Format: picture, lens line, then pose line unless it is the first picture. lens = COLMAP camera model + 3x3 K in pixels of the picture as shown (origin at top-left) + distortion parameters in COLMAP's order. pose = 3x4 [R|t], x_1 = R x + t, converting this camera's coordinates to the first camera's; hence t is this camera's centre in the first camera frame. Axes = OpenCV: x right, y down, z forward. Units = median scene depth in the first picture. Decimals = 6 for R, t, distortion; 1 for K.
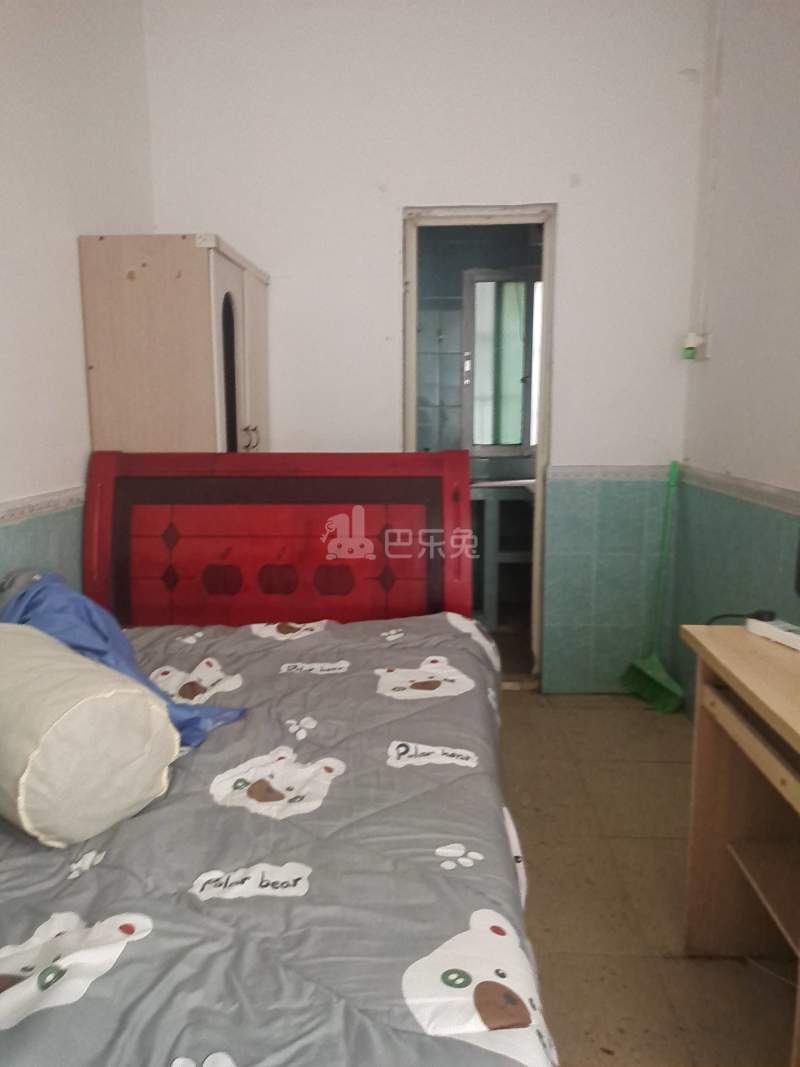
lens RADIAL K [[815.0, 0, 400.0], [0, 815.0, 533.5], [0, 0, 1]] dist [0.082166, -0.071633]
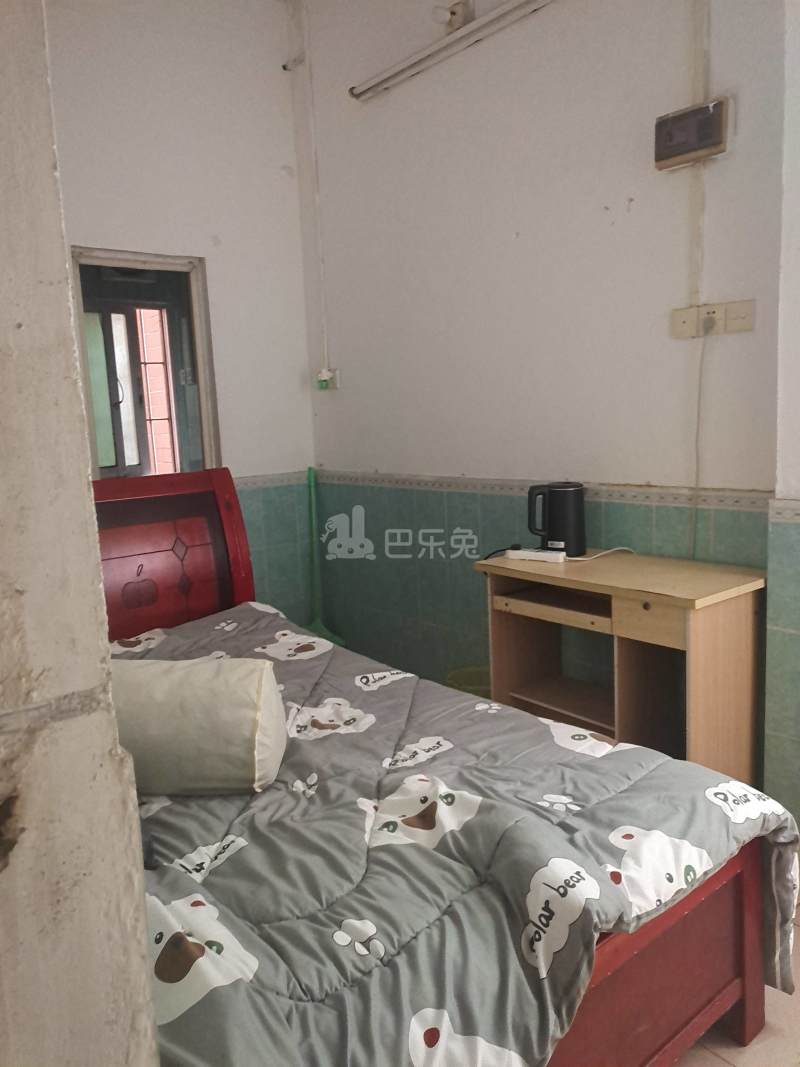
lens RADIAL K [[815.0, 0, 400.0], [0, 815.0, 533.5], [0, 0, 1]] dist [0.082166, -0.071633]
pose [[0.740003, -0.130222, 0.659877, -0.645892], [0.144474, 0.988953, 0.033145, -0.011880], [-0.656904, 0.070808, 0.750642, -0.063360]]
